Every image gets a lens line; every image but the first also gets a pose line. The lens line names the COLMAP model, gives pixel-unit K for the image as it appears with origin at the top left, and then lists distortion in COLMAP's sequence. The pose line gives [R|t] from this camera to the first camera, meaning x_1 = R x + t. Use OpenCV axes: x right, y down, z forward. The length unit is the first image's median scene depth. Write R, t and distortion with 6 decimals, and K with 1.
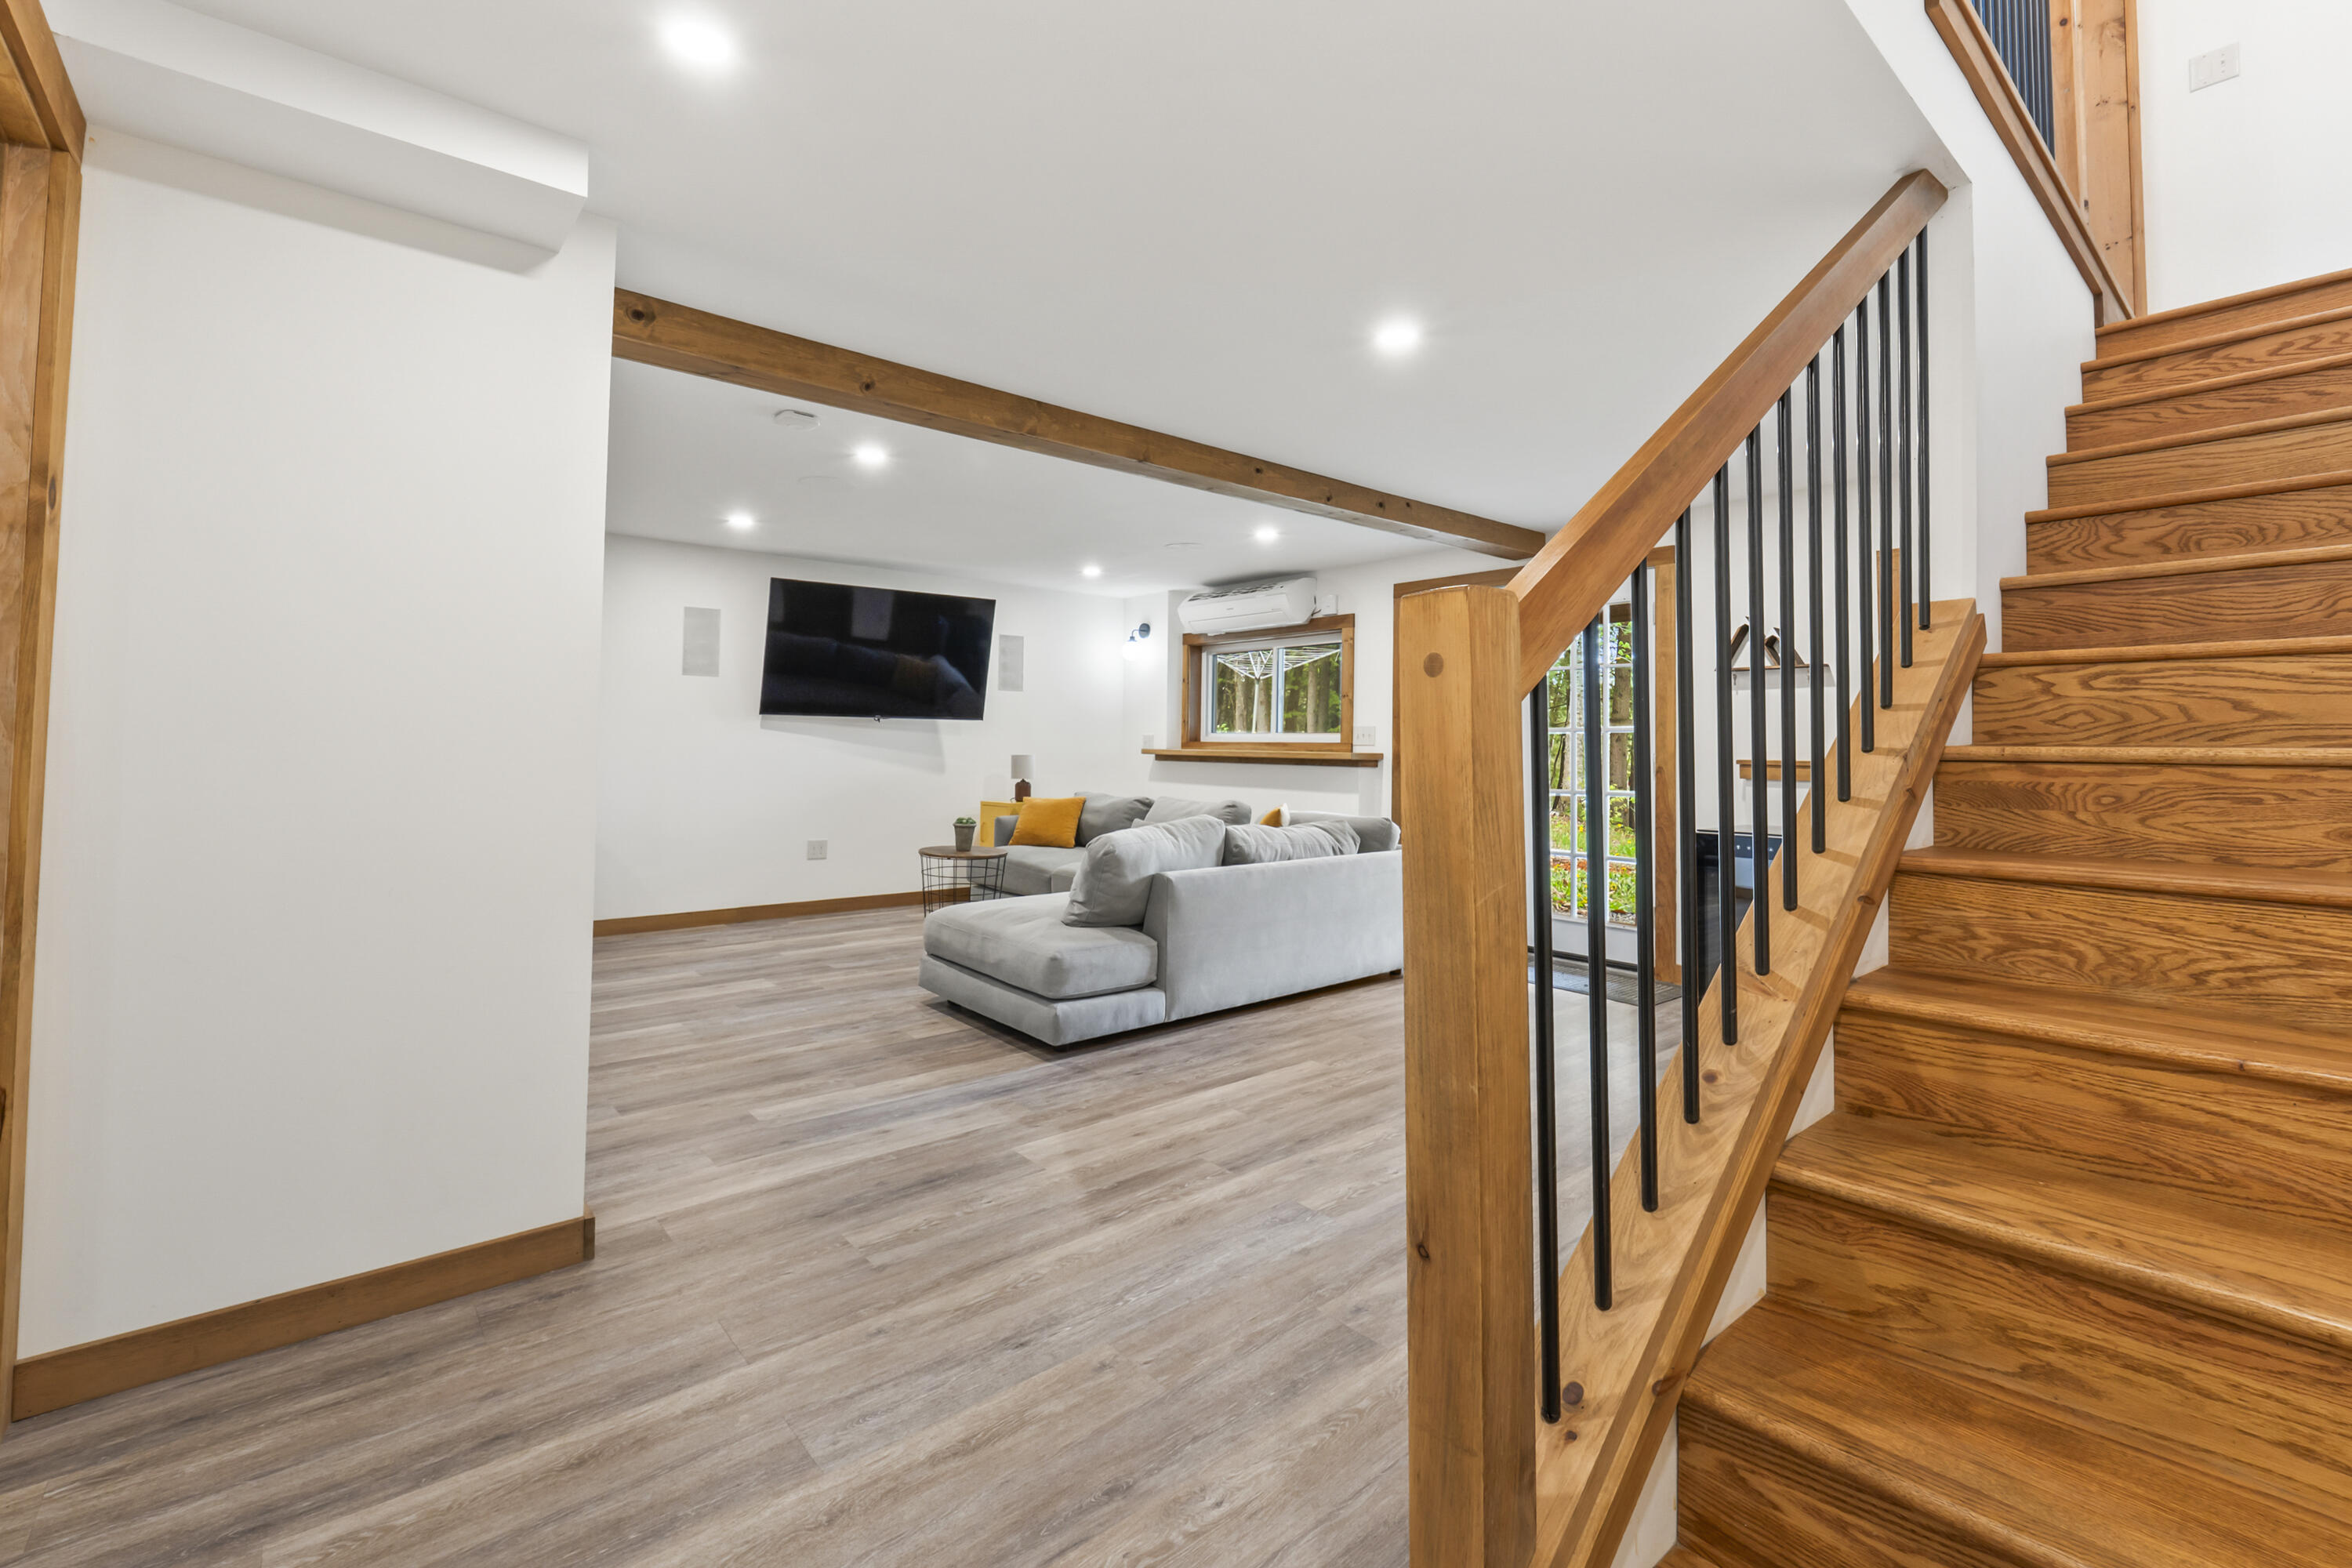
lens RADIAL K [[988.3, 0, 1168.4], [0, 988.3, 766.5], [0, 0, 1]] dist [-0.007675, -0.000070]
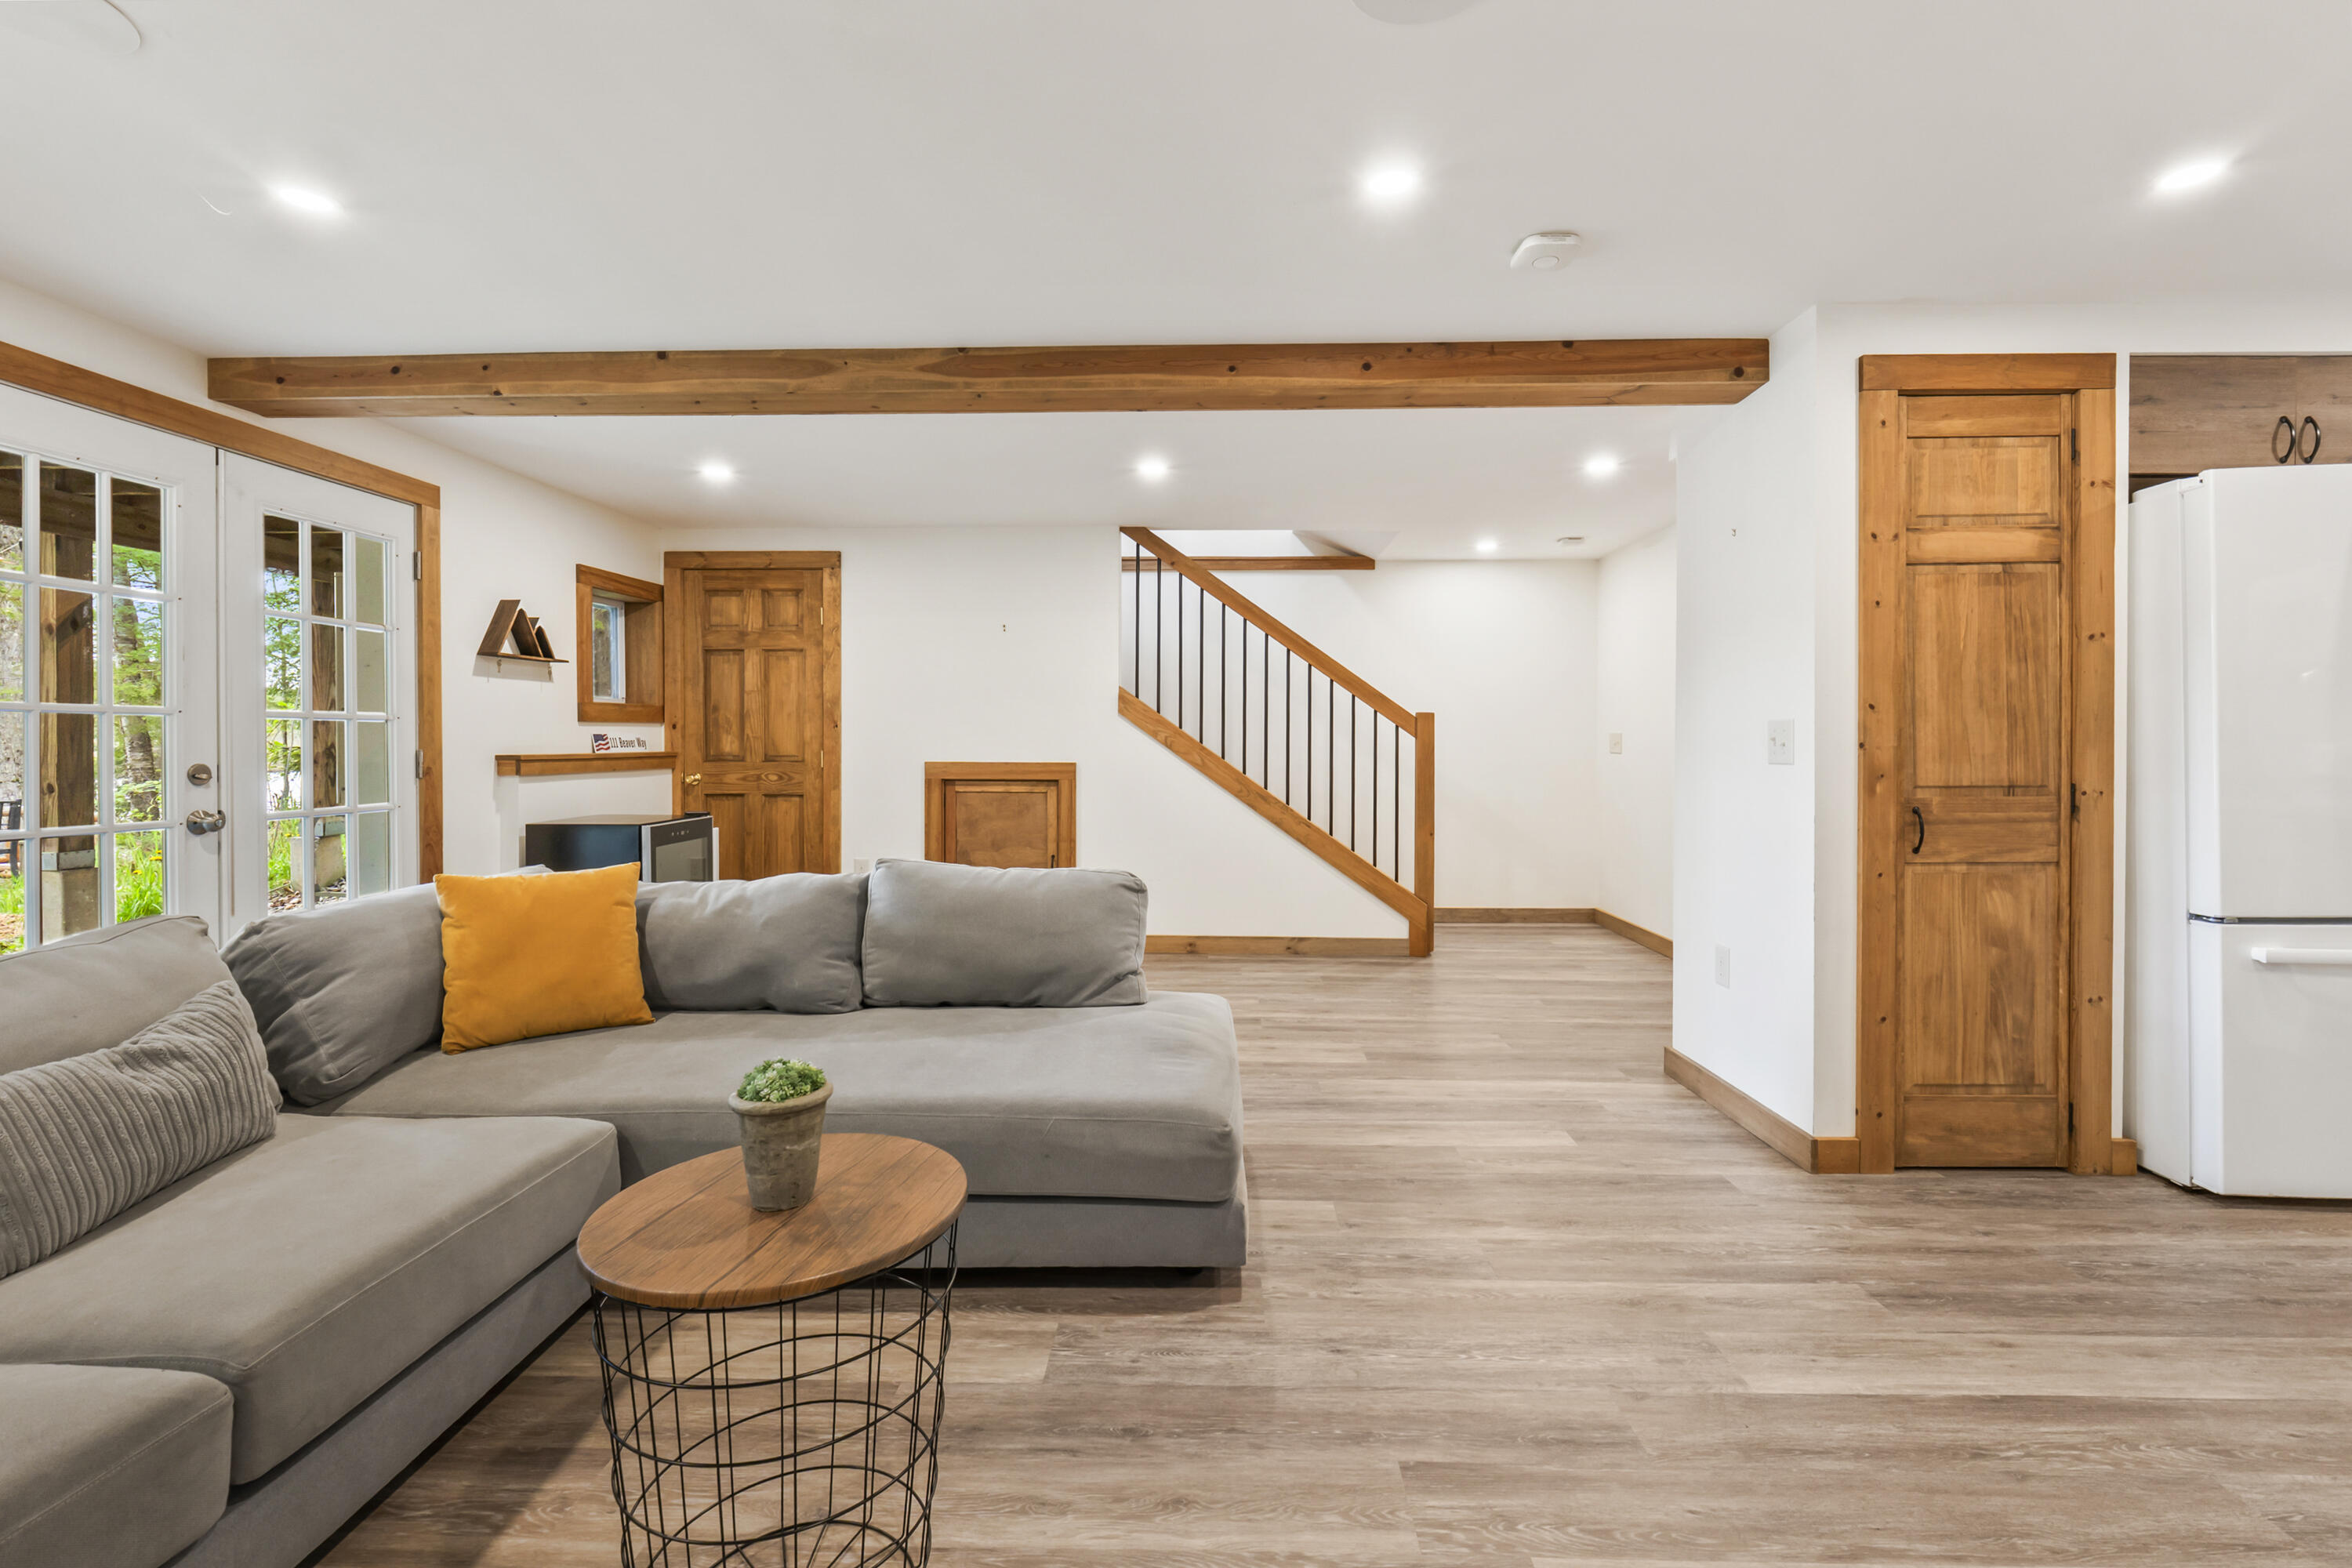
lens RADIAL K [[992.3, 0, 1186.5], [0, 992.3, 749.4], [0, 0, 1]] dist [-0.010478, -0.000035]
pose [[-0.742320, -0.015322, 0.669870, -0.692698], [0.006101, 0.999543, 0.029623, -0.047873], [-0.670018, 0.026077, -0.741887, 1.730720]]
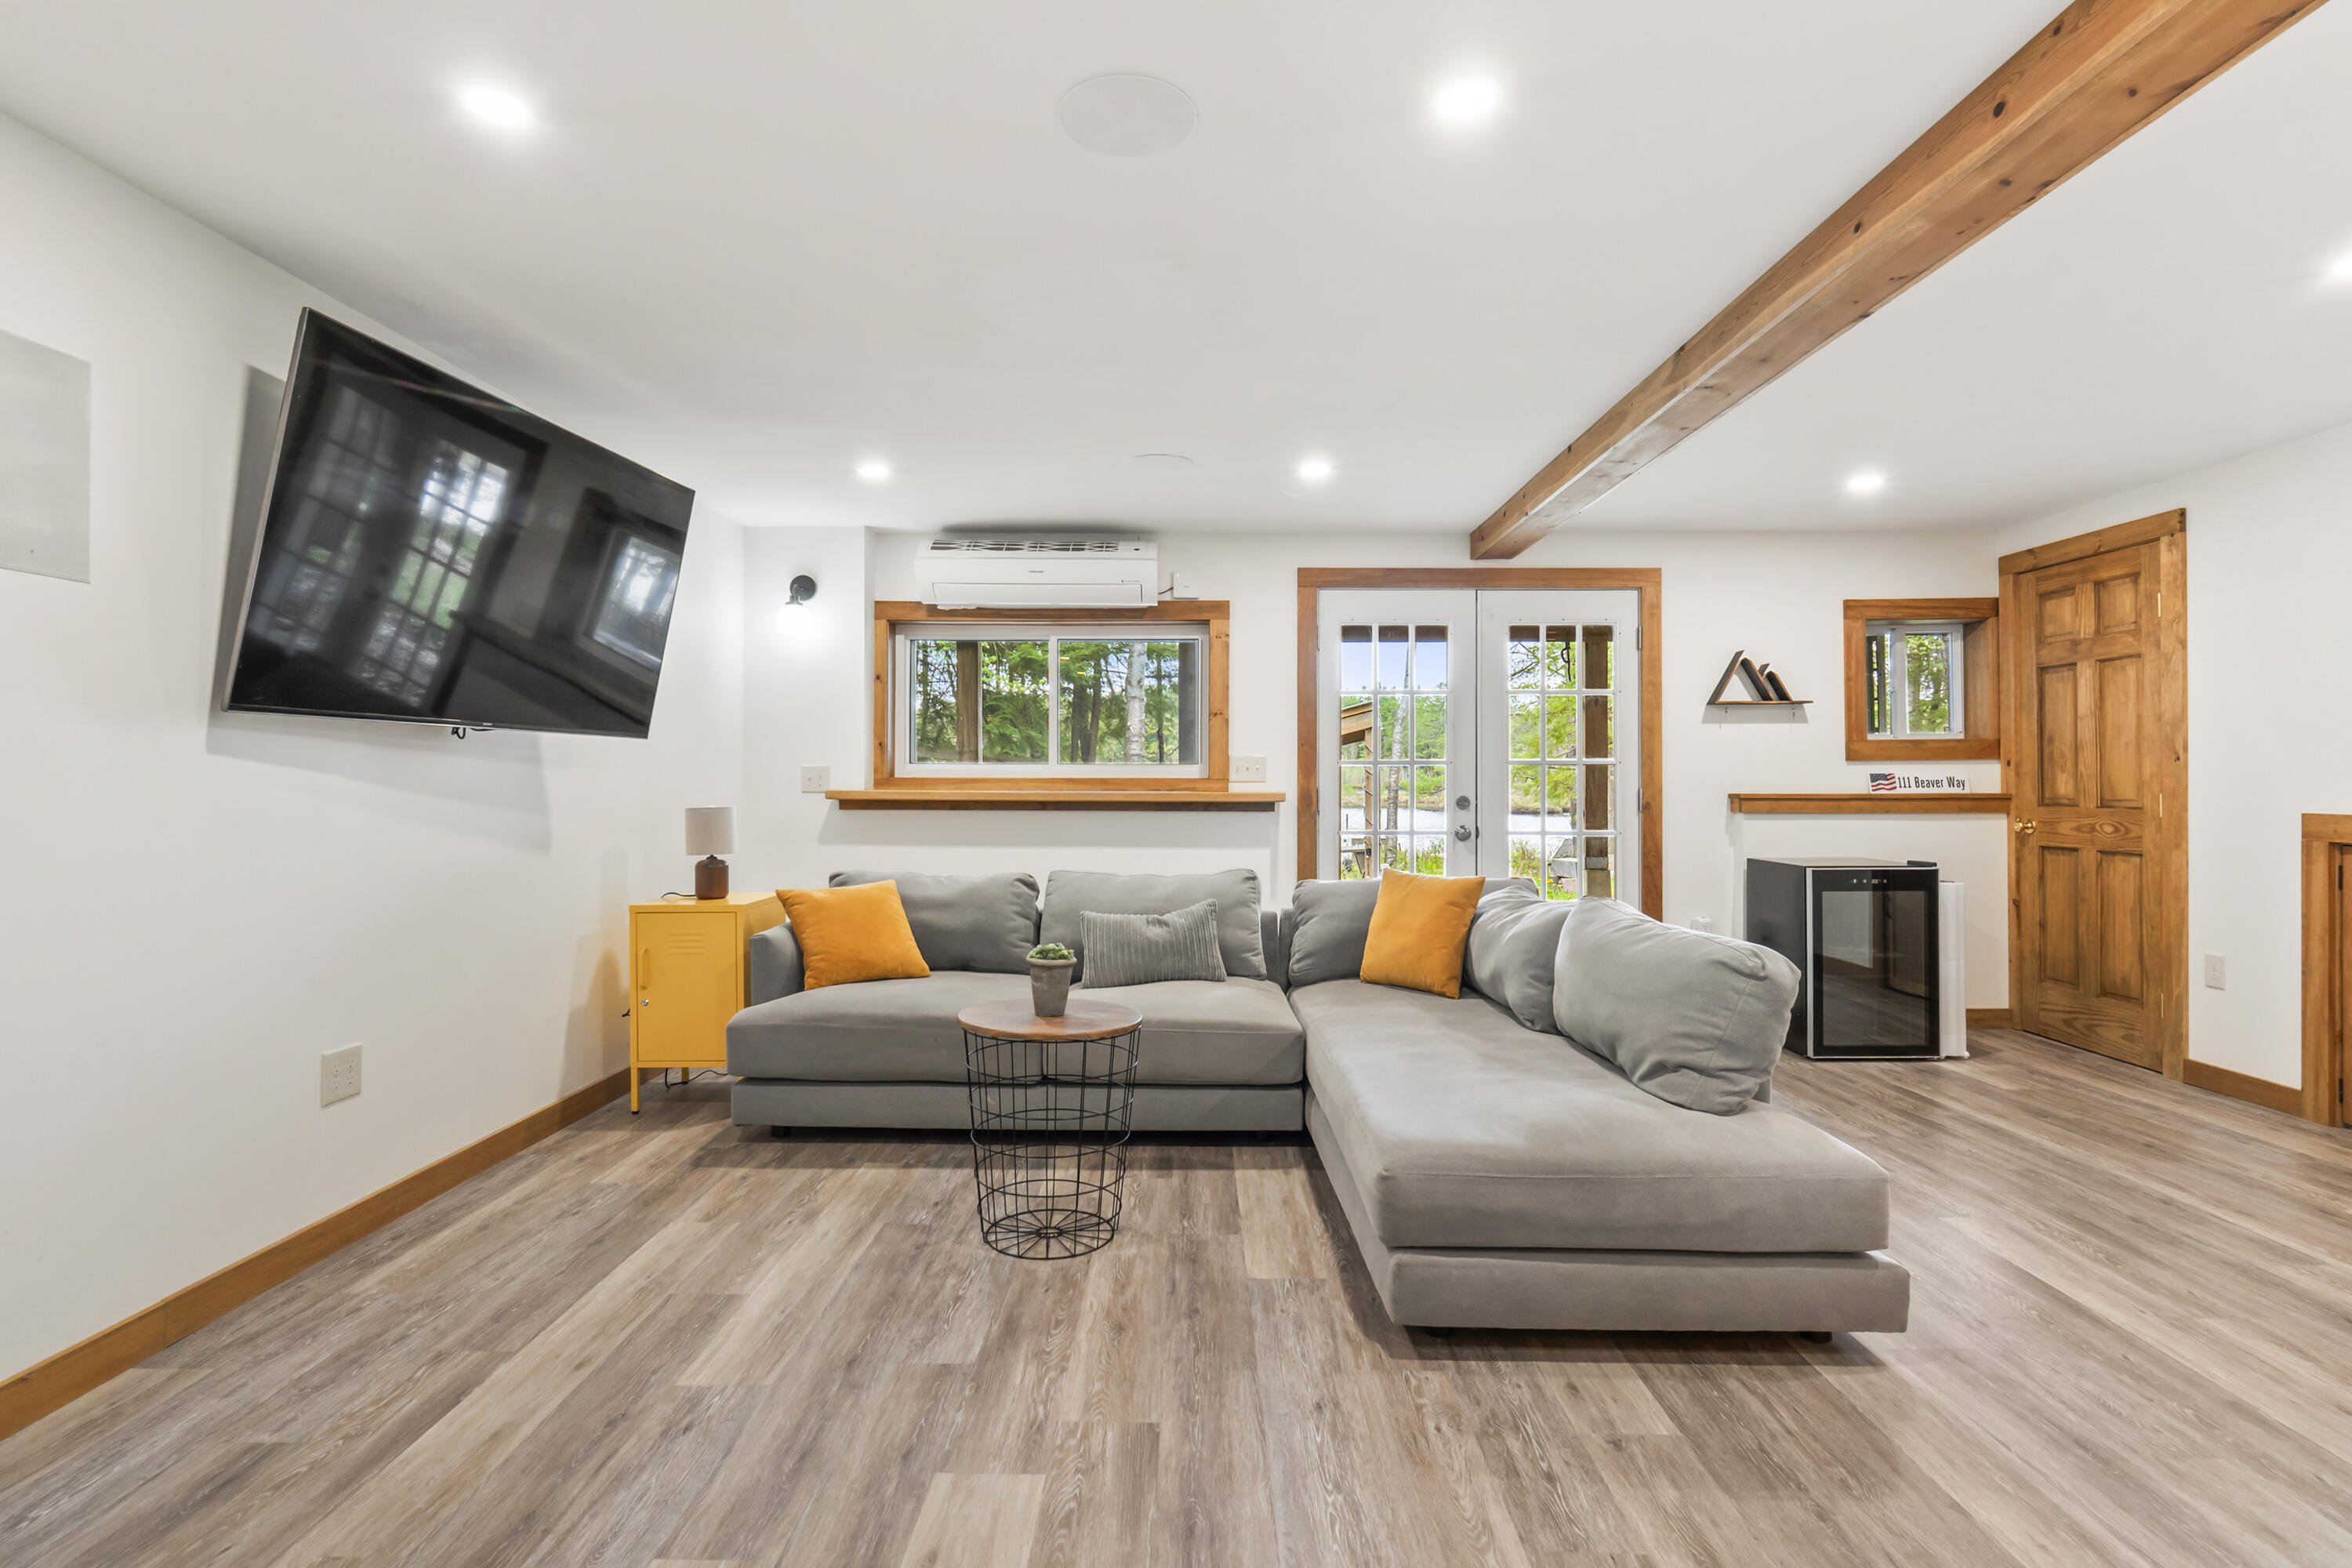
lens RADIAL K [[1122.0, 0, 1178.6], [0, 1122.0, 778.9], [0, 0, 1]] dist [-0.002673, -0.000395]
pose [[0.656120, -0.008895, 0.754604, -0.897158], [0.022207, 0.999725, -0.007524, -0.034368], [-0.754329, 0.021694, 0.656138, 0.929105]]
